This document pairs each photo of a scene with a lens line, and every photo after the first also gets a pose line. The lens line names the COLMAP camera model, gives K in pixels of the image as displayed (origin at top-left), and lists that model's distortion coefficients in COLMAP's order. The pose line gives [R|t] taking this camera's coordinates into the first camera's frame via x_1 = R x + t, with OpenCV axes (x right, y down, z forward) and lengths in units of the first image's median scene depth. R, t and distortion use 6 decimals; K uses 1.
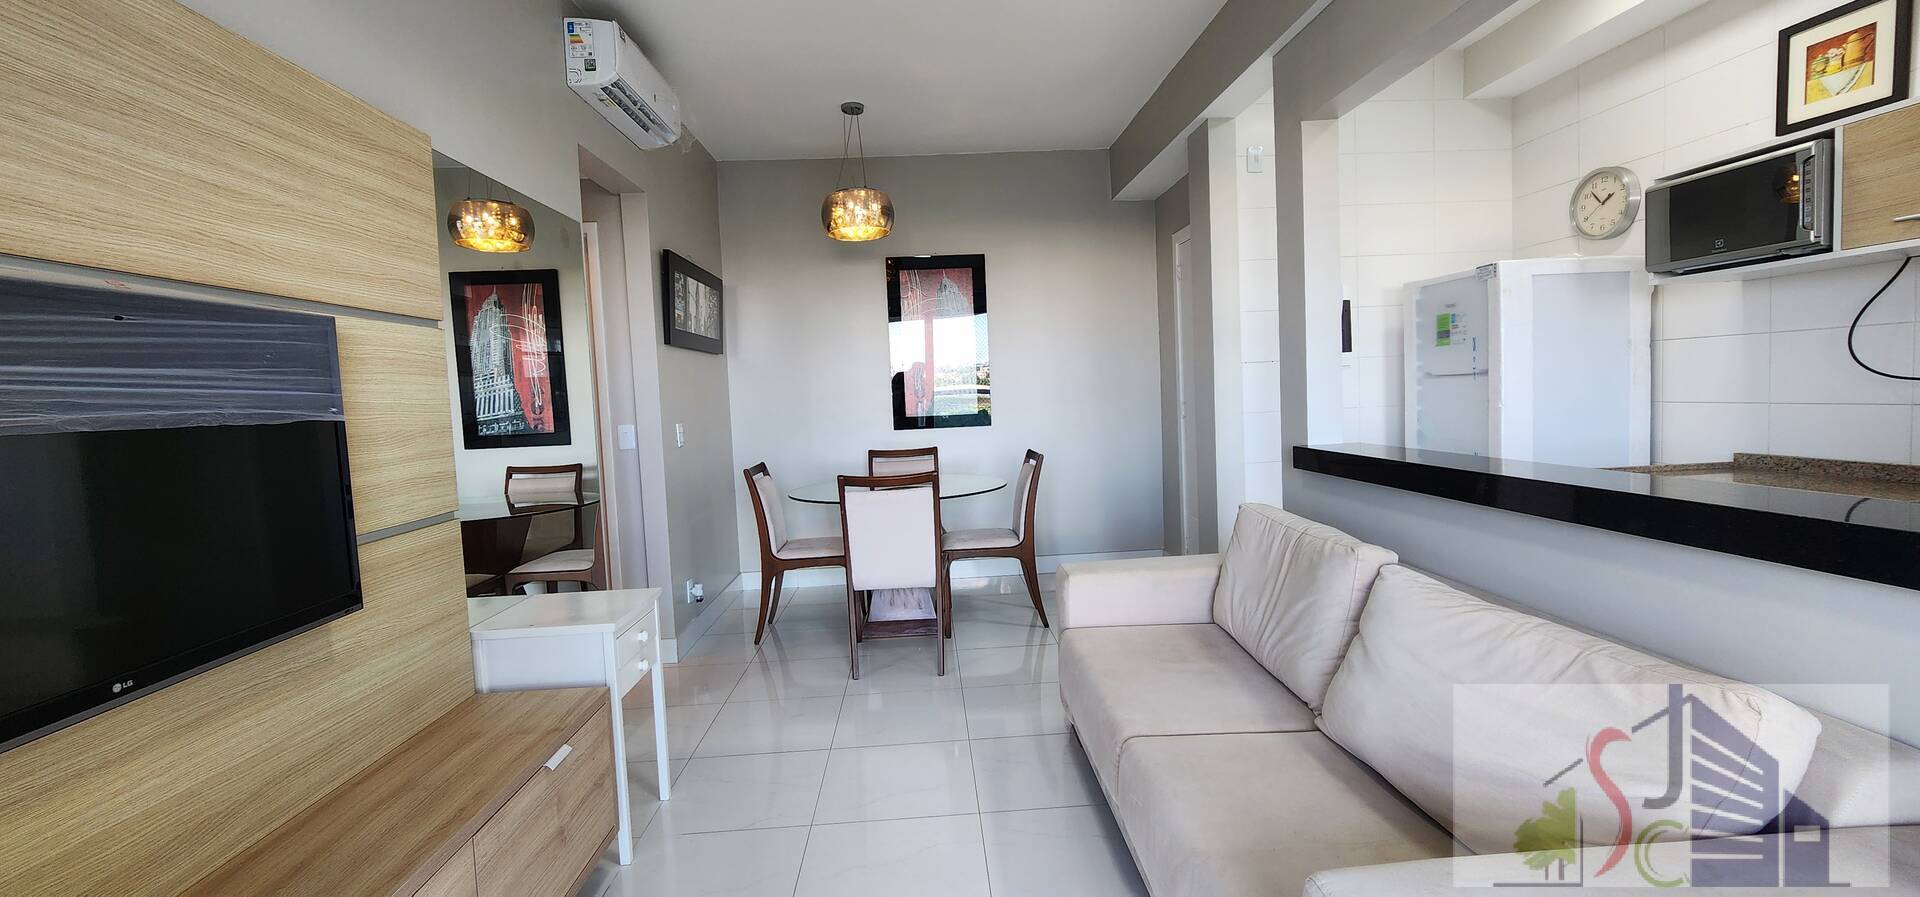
lens RADIAL K [[794.5, 0, 960.8], [0, 794.5, 442.2], [0, 0, 1]] dist [0.002525, 0.001004]
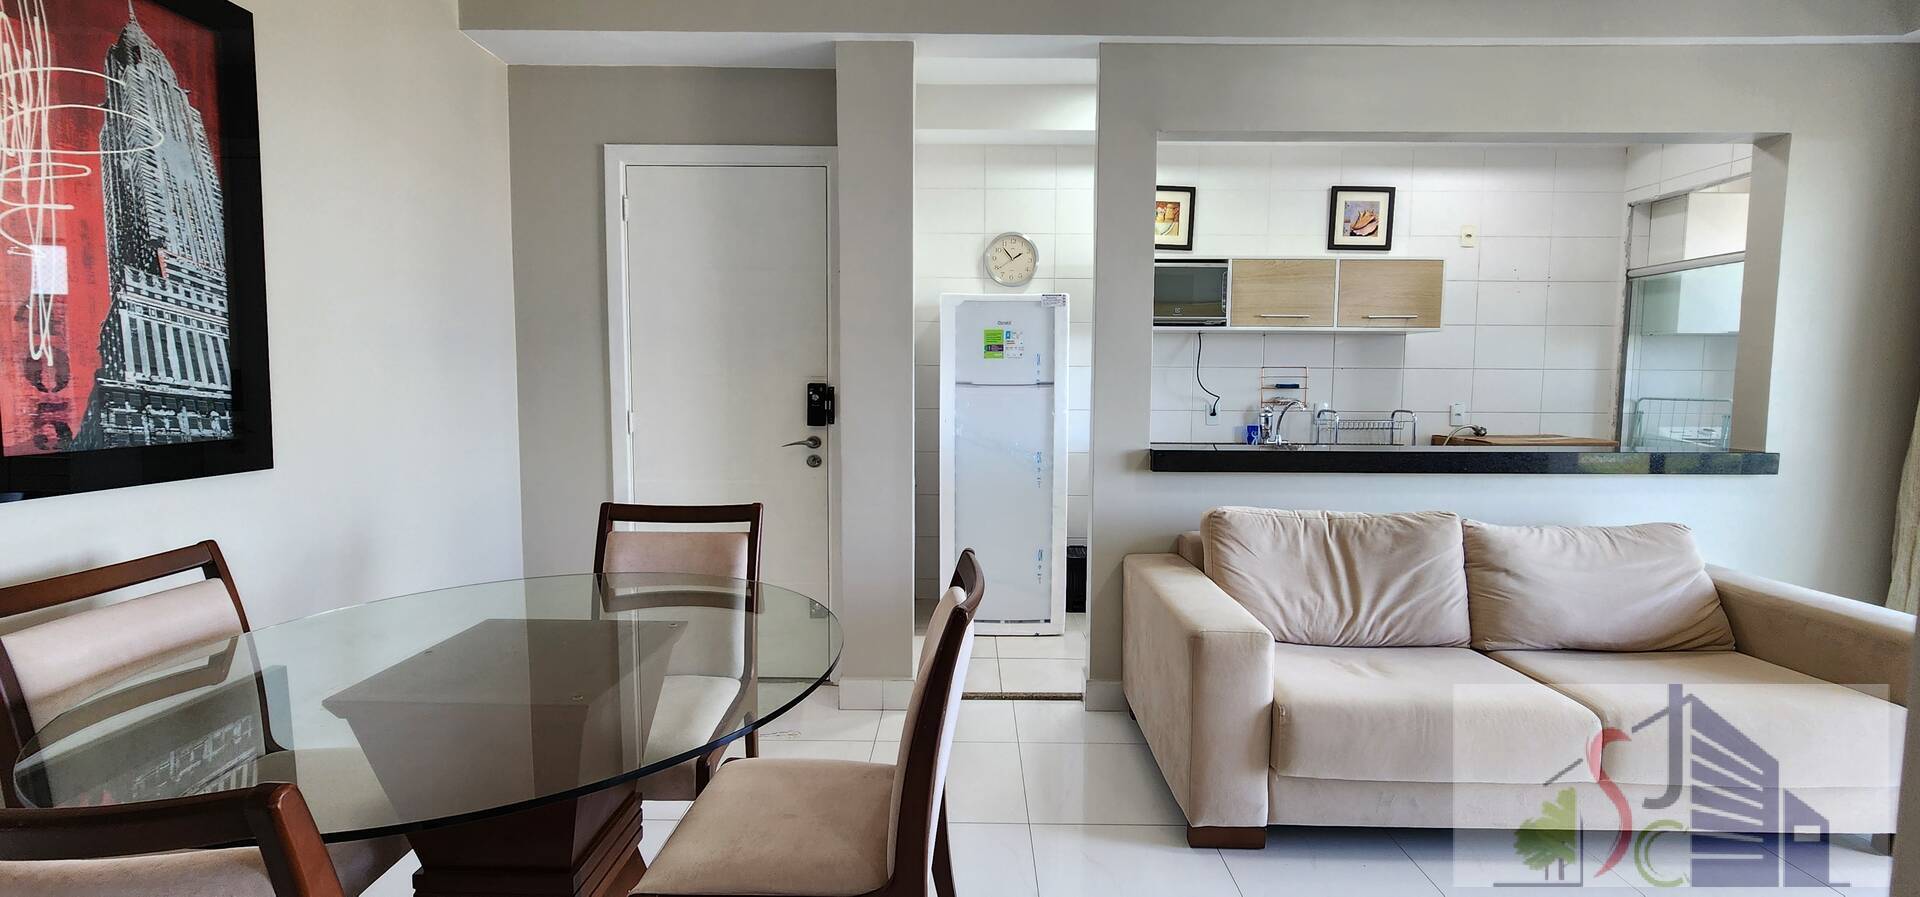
lens RADIAL K [[794.5, 0, 961.0], [0, 794.5, 438.9], [0, 0, 1]] dist [0.002525, 0.001004]
pose [[0.064923, -0.029858, 0.997443, -0.529891], [0.053769, 0.998205, 0.026381, -0.043191], [-0.996441, 0.051918, 0.066412, 1.033882]]
